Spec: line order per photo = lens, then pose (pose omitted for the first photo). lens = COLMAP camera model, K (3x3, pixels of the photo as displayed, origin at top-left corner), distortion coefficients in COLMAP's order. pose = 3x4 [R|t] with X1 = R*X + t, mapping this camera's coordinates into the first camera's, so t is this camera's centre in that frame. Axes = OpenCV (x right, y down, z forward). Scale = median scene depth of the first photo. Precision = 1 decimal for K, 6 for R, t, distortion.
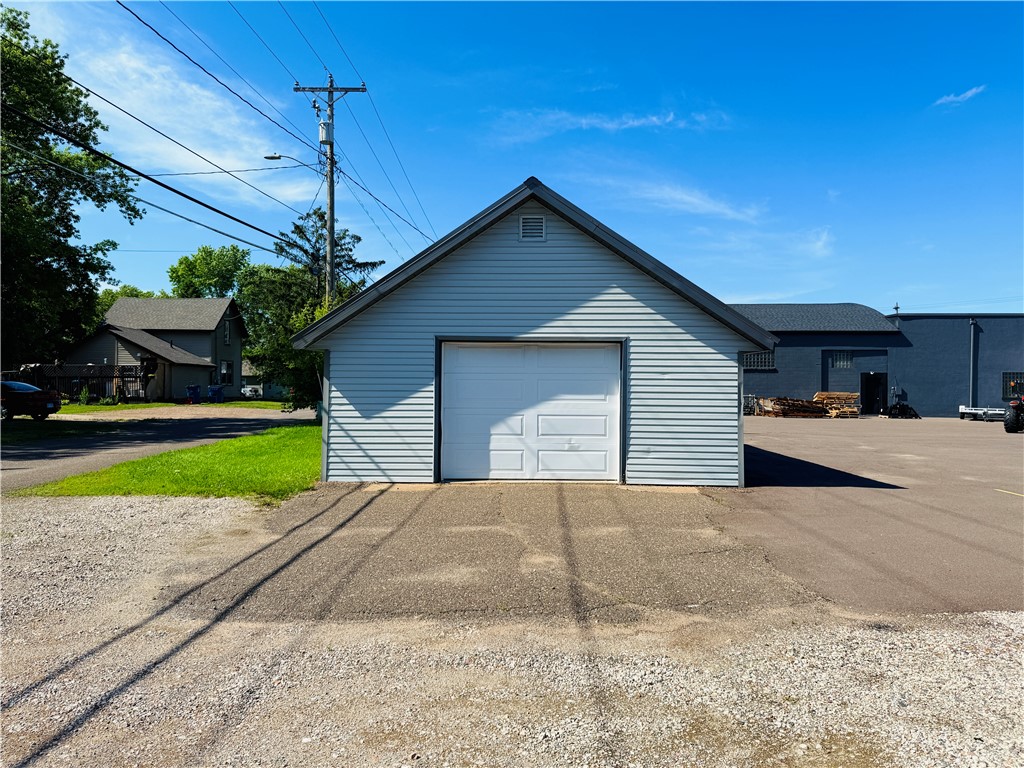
lens RADIAL K [[711.3, 0, 514.3], [0, 711.3, 385.9], [0, 0, 1]] dist [0.107180, -0.152168]
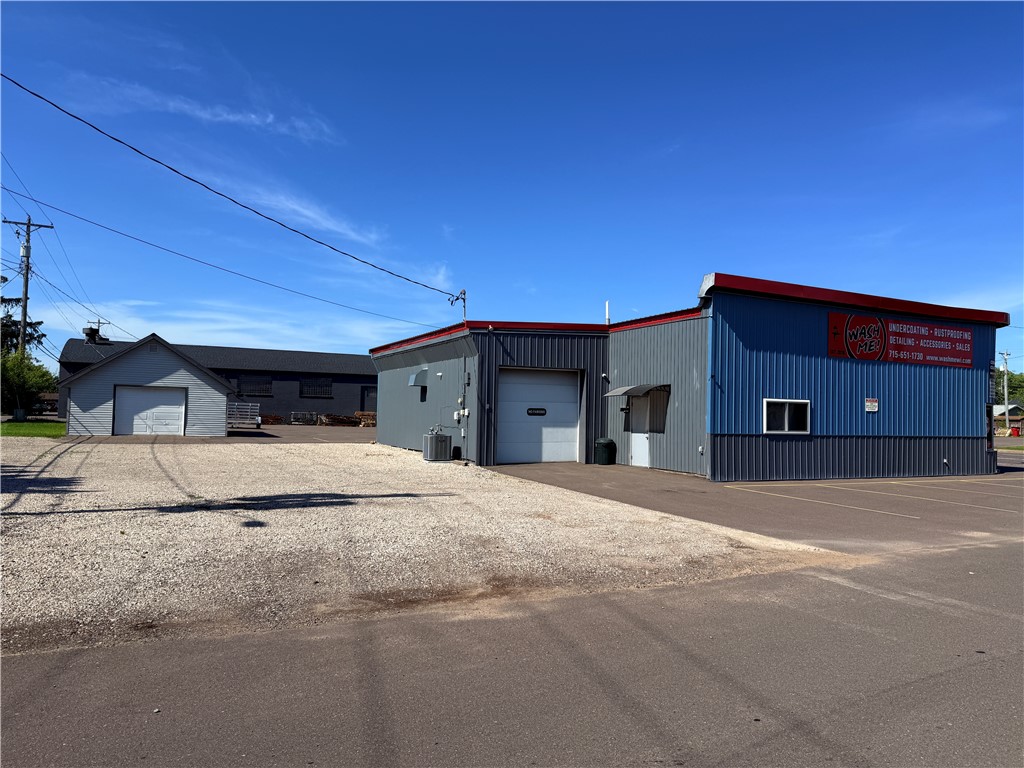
lens RADIAL K [[699.1, 0, 511.2], [0, 699.1, 391.2], [0, 0, 1]] dist [0.054446, -0.070666]
pose [[0.887849, 0.032089, 0.459014, 0.002569], [-0.020780, 0.999344, -0.029667, 0.004053], [-0.459665, 0.016802, 0.887933, -0.972959]]
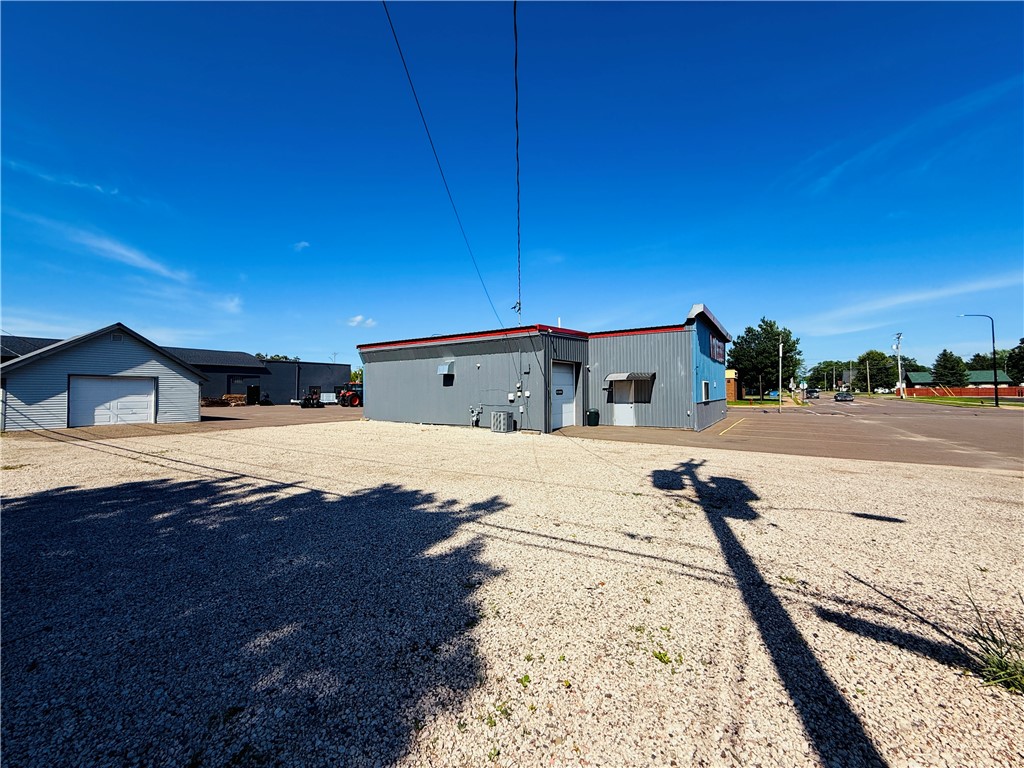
lens RADIAL K [[405.2, 0, 512.0], [0, 405.2, 384.0], [0, 0, 1]] dist [-0.013770, -0.000118]
pose [[0.534132, 0.012792, 0.845304, -0.211833], [0.004190, 0.999833, -0.017778, 0.001104], [-0.845391, 0.013037, 0.533989, -0.533418]]
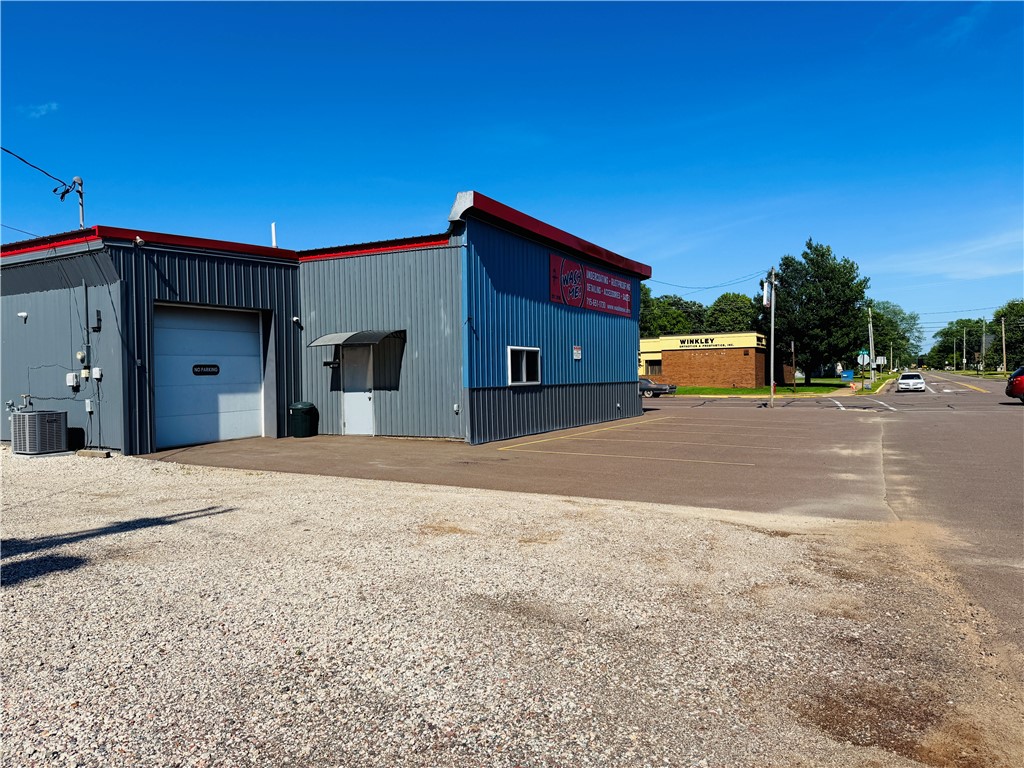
lens RADIAL K [[711.3, 0, 514.3], [0, 711.3, 385.9], [0, 0, 1]] dist [0.107180, -0.152168]
pose [[0.444975, -0.020754, 0.895303, -0.010316], [0.014435, 0.999768, 0.016001, 0.010883], [-0.895427, 0.005803, 0.445171, -0.735806]]
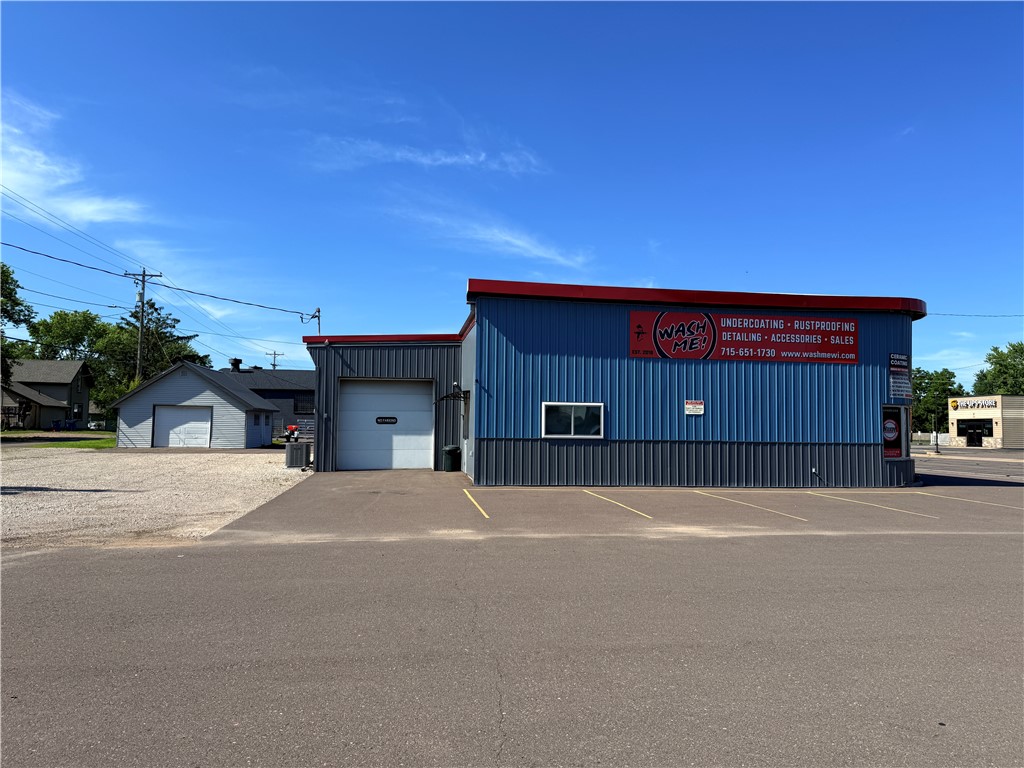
lens RADIAL K [[699.8, 0, 515.8], [0, 699.8, 399.1], [0, 0, 1]] dist [0.103643, -0.157149]
pose [[0.983530, 0.019283, 0.179715, 0.423707], [-0.011921, 0.999048, -0.041956, 0.011775], [-0.180353, 0.039122, 0.982824, -1.144192]]
